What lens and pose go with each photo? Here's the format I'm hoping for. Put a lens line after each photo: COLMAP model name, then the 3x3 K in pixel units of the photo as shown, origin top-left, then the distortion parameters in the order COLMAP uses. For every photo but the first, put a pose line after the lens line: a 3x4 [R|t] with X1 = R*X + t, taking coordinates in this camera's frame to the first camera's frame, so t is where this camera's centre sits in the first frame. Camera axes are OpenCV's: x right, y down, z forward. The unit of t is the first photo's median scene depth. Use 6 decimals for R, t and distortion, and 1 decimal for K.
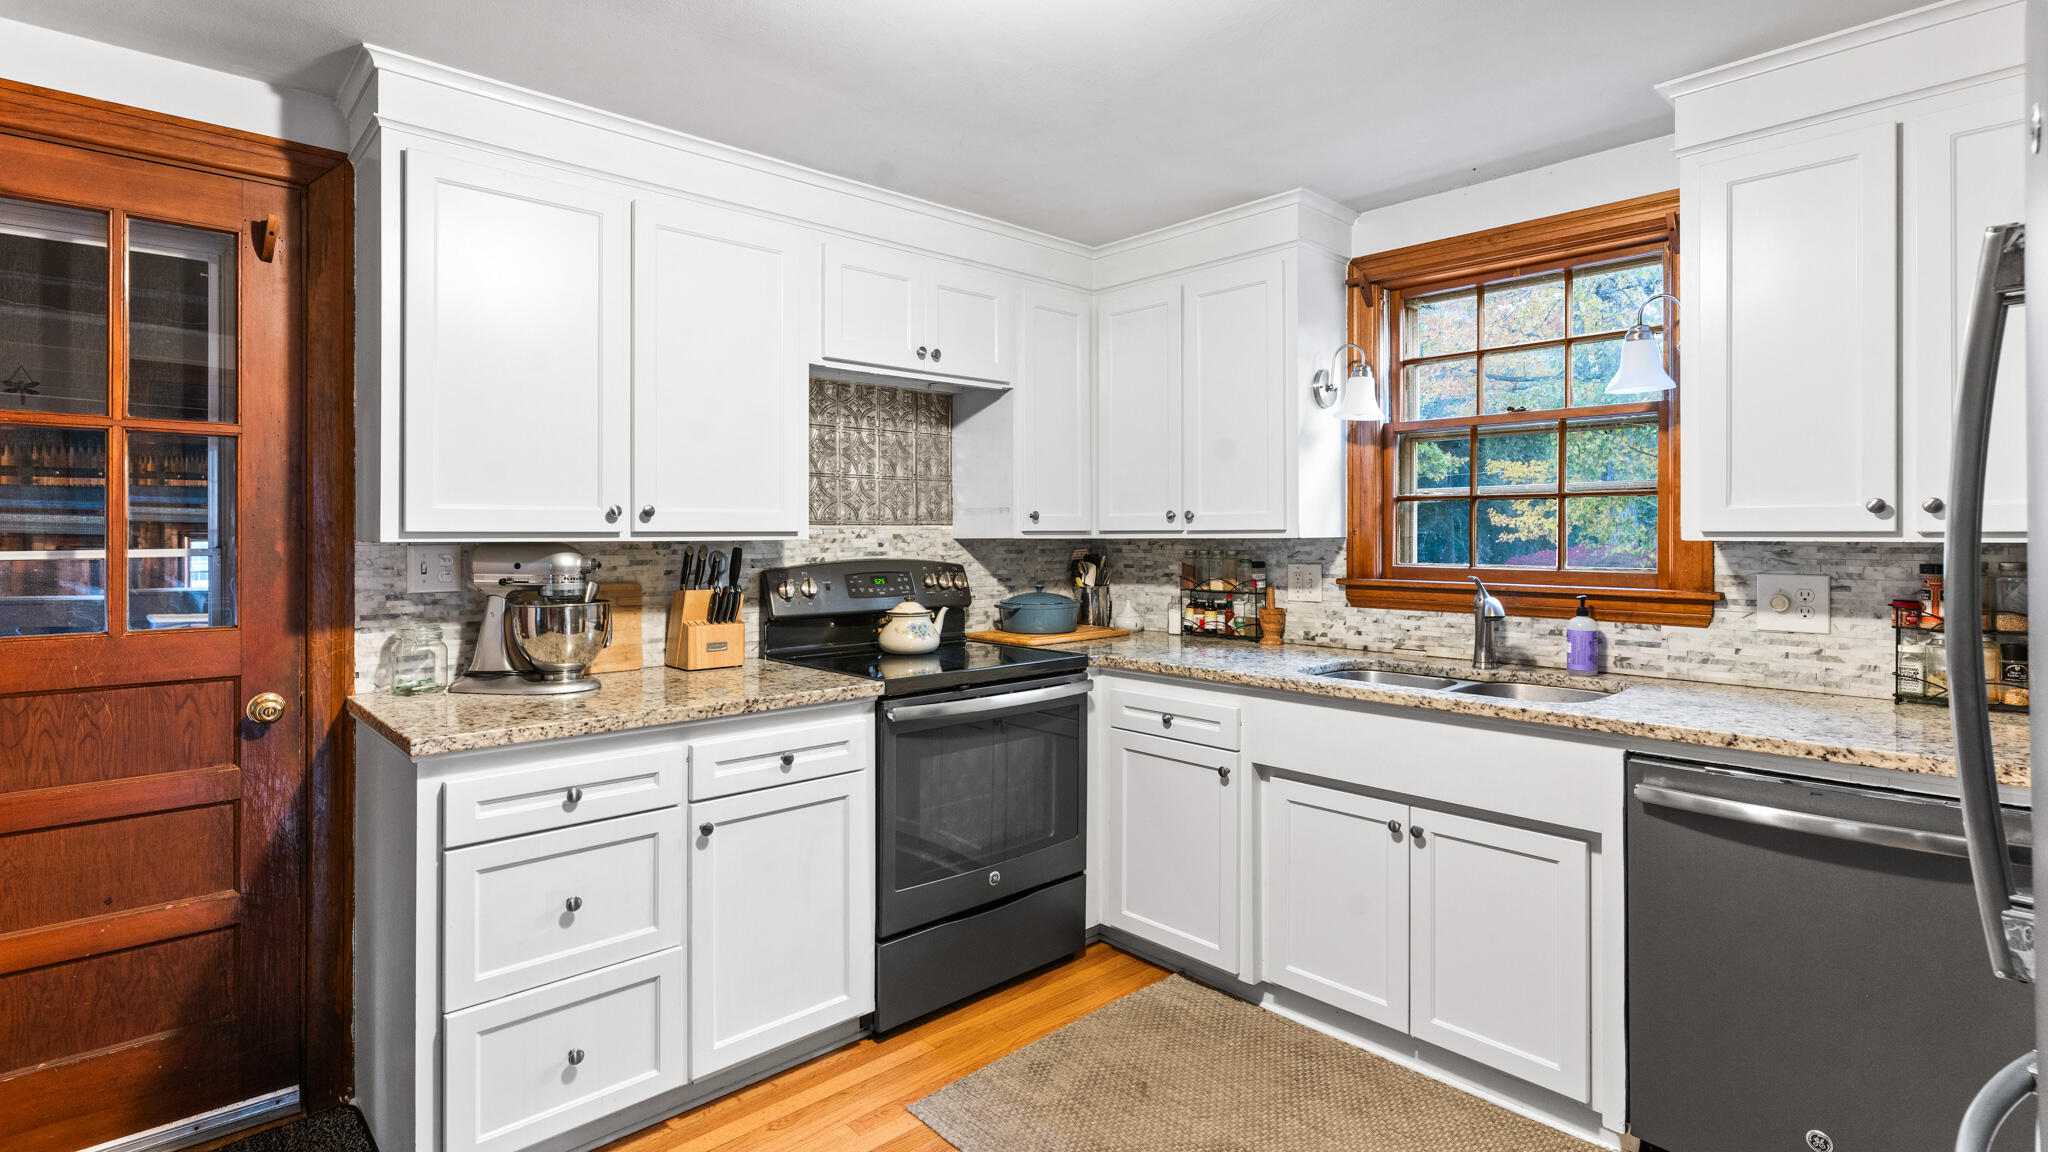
lens RADIAL K [[983.0, 0, 1022.7], [0, 983.0, 538.8], [0, 0, 1]] dist [-0.002877, -0.000203]
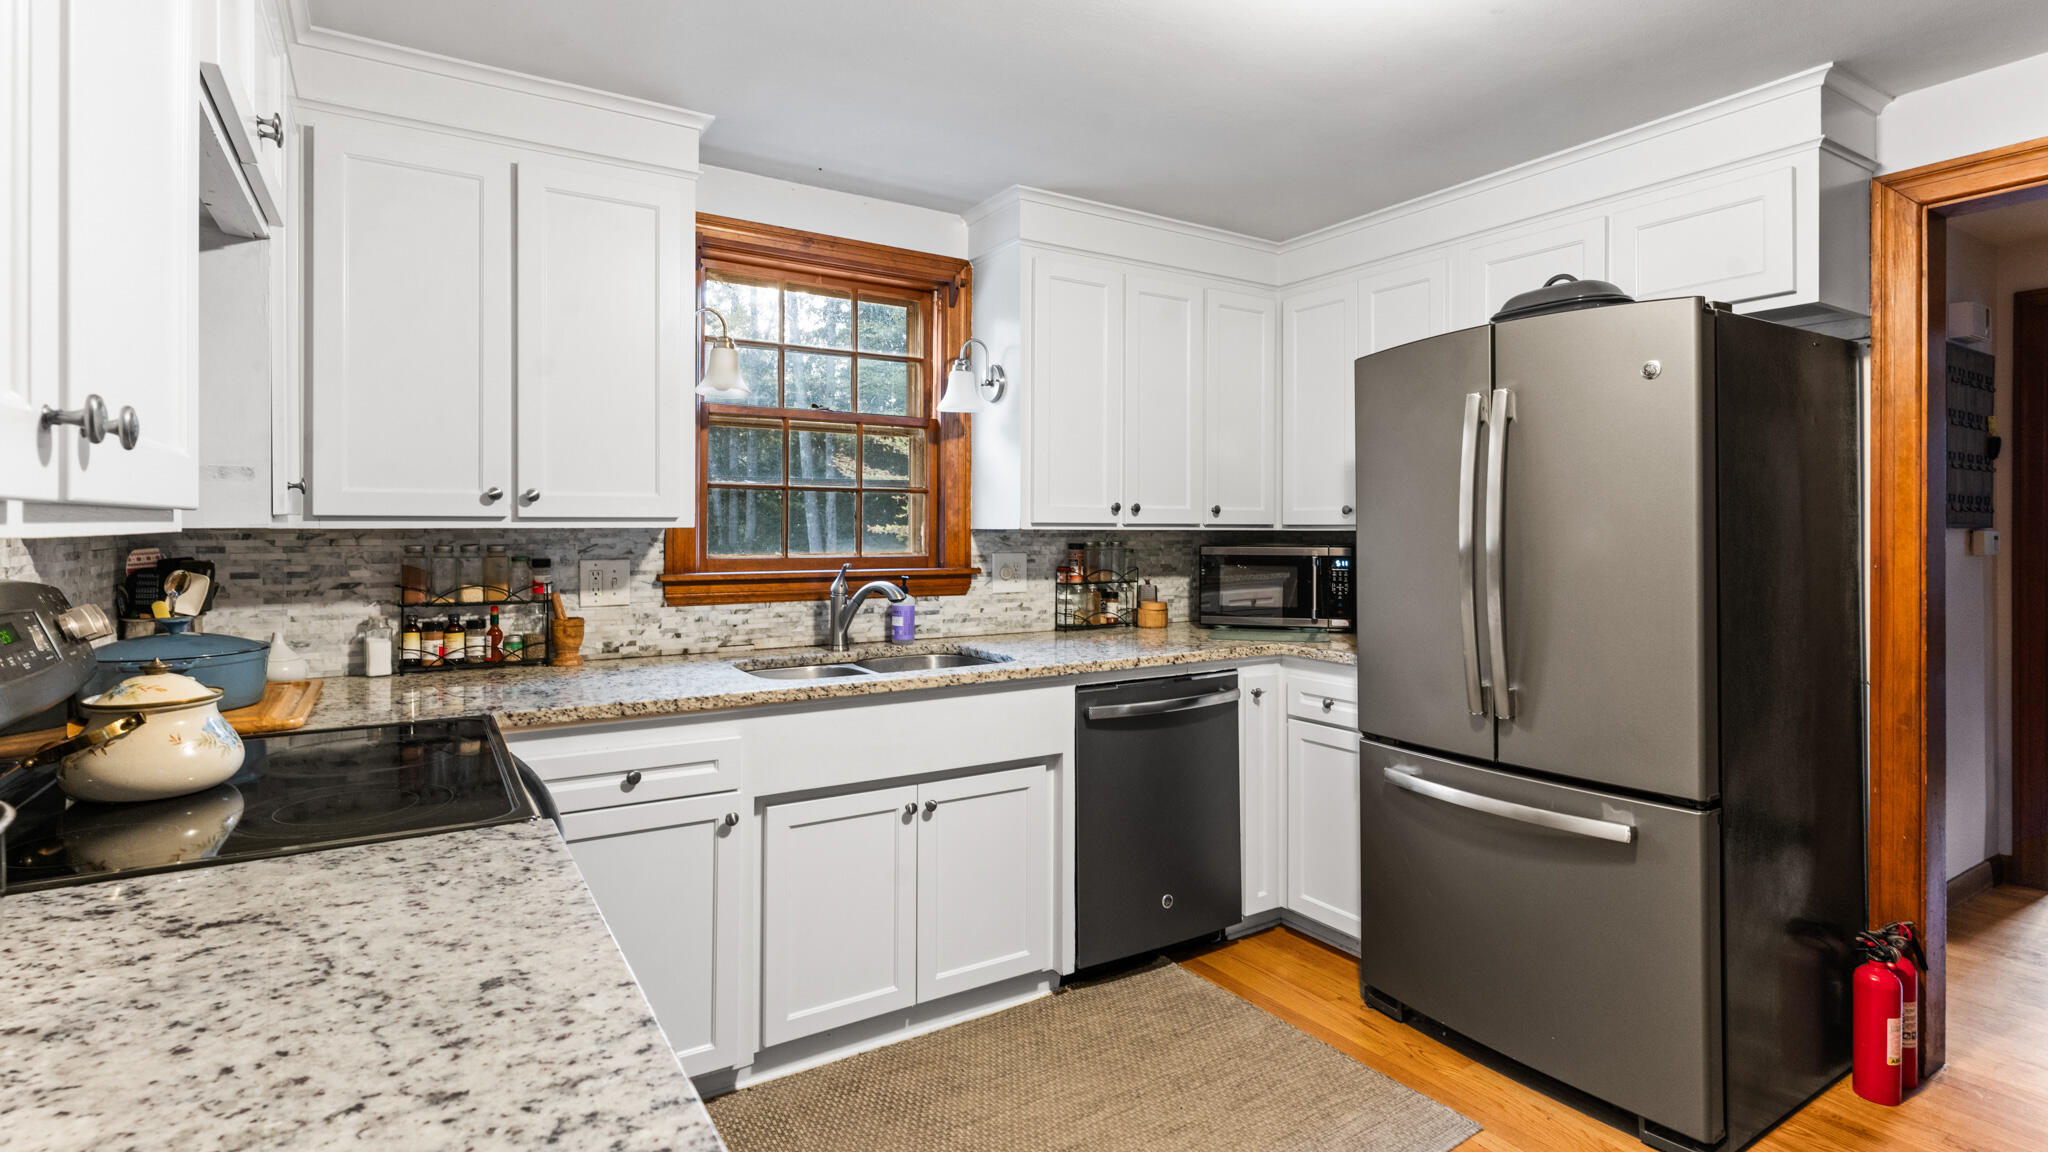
lens RADIAL K [[985.4, 0, 1025.6], [0, 985.4, 524.3], [0, 0, 1]] dist [0.002088, -0.000038]
pose [[0.179550, -0.000136, 0.983749, -0.550537], [-0.000985, 0.999999, 0.000318, -0.005205], [-0.983748, -0.001026, 0.179550, 0.623739]]
